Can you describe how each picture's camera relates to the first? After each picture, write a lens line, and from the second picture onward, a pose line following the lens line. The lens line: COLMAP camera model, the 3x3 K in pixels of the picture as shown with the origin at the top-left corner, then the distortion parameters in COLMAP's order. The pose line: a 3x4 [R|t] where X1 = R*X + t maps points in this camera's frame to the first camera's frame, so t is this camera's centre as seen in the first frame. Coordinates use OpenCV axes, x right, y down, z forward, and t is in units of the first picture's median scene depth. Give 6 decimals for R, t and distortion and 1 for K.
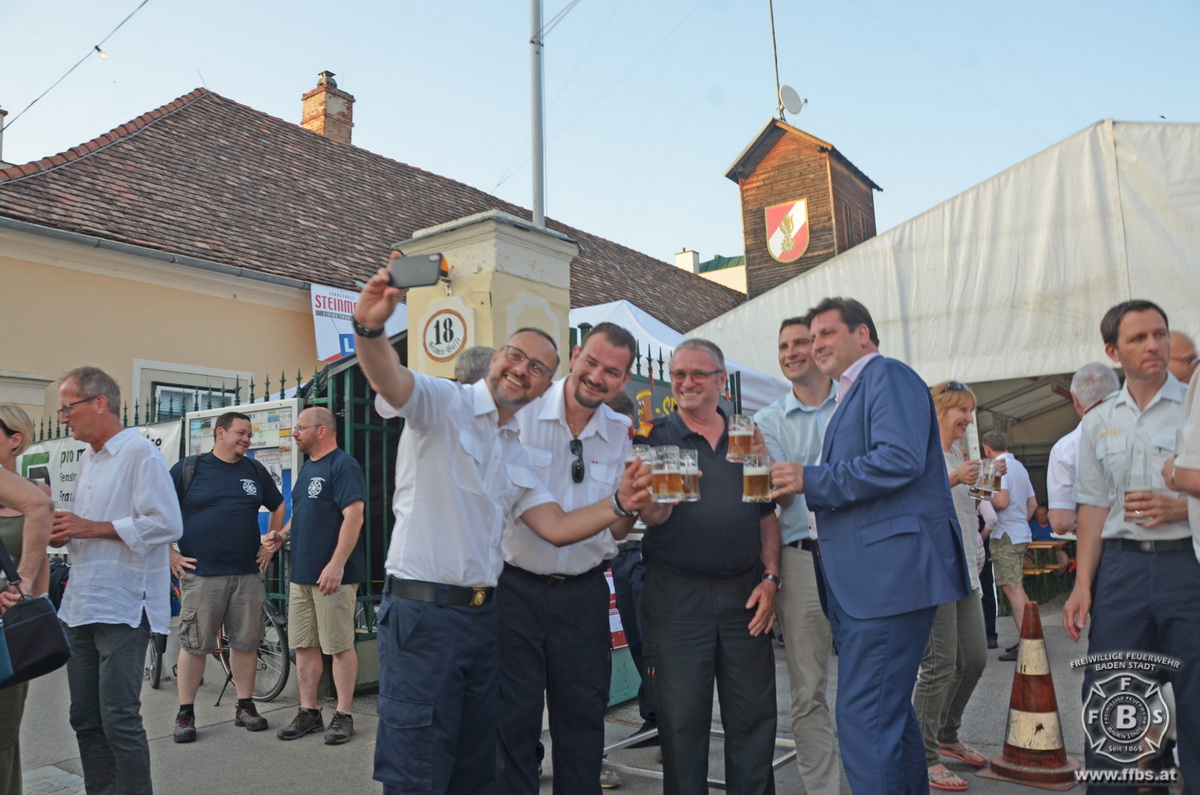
lens RADIAL K [[959.1, 0, 600.0], [0, 959.1, 397.5], [0, 0, 1]] dist [-0.158066, 0.146710]
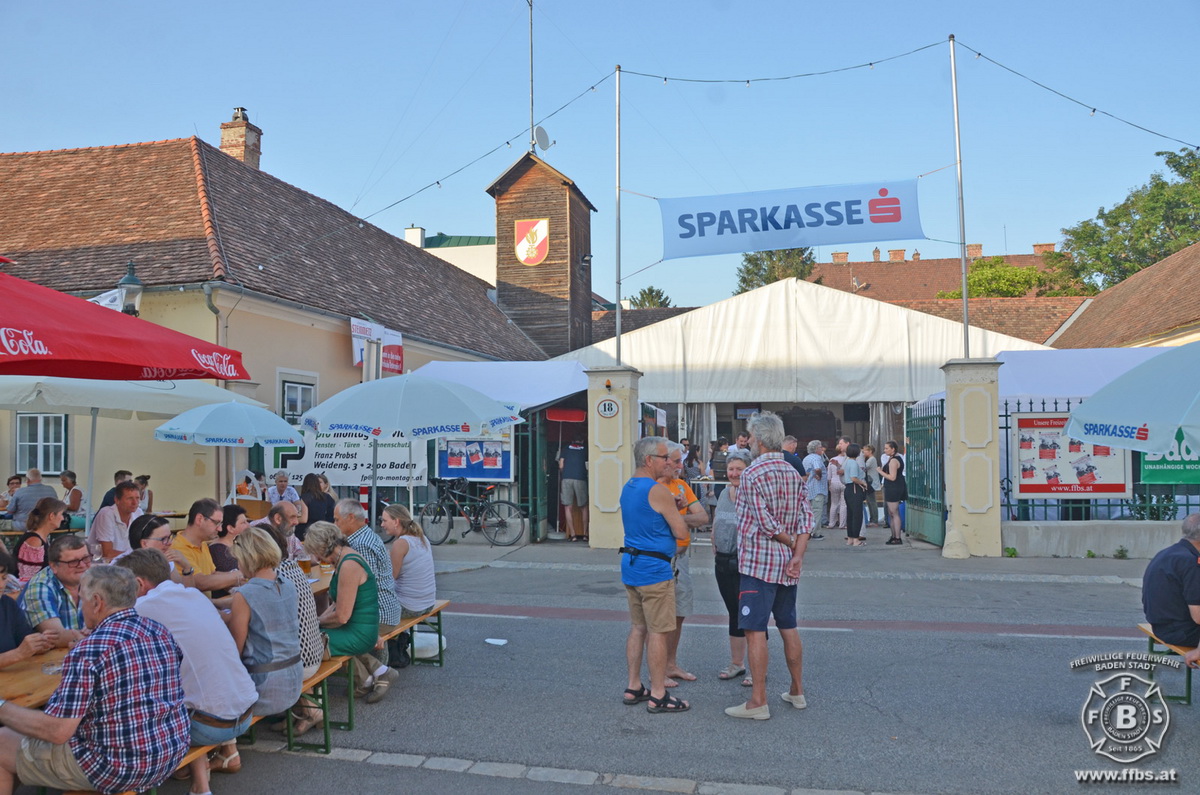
lens RADIAL K [[959.1, 0, 600.0], [0, 959.1, 397.5], [0, 0, 1]] dist [-0.158066, 0.146710]
pose [[0.922816, 0.047497, 0.382303, -0.530384], [-0.073791, 0.995789, 0.054401, -0.104844], [-0.378109, -0.078413, 0.922434, -0.663110]]
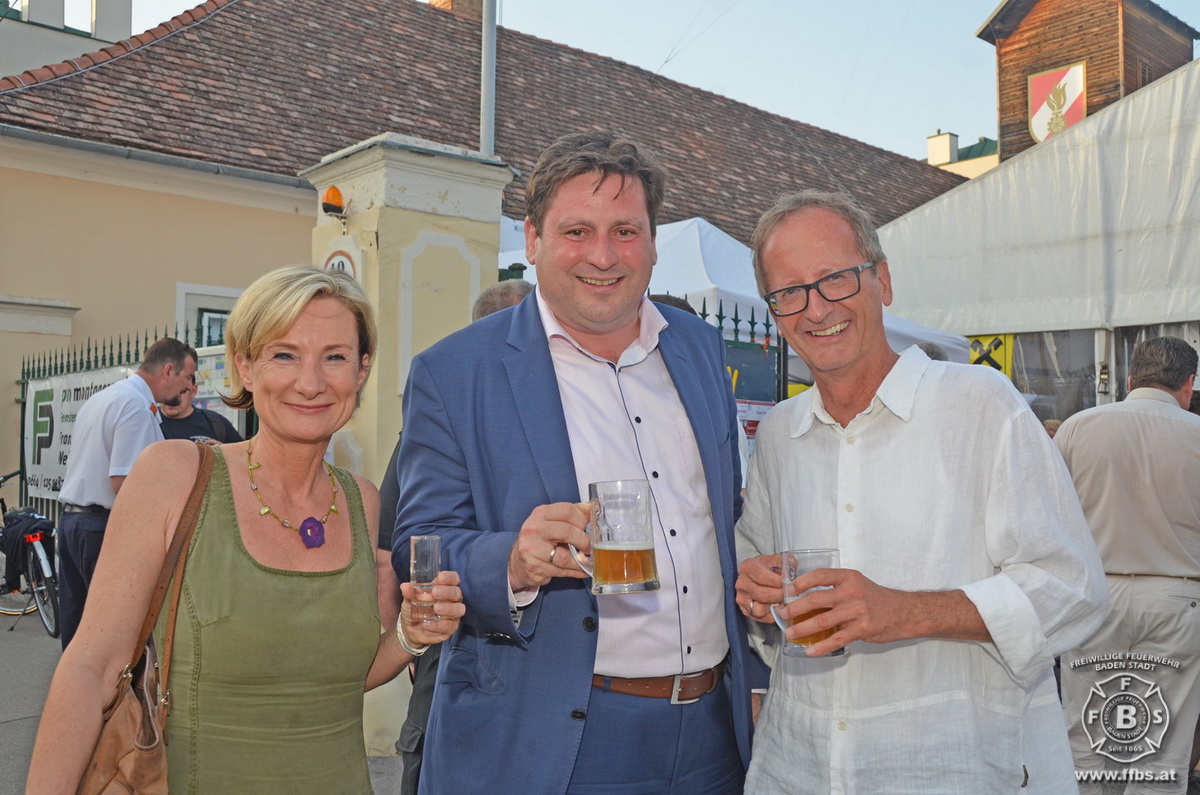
lens RADIAL K [[1141.7, 0, 600.0], [0, 1141.7, 397.5], [0, 0, 1]] dist [-0.100132, 0.237992]
pose [[0.973789, 0.028211, -0.225695, 0.128332], [-0.010827, 0.996903, 0.077896, -0.017911], [0.227194, -0.073410, 0.971079, 0.019340]]
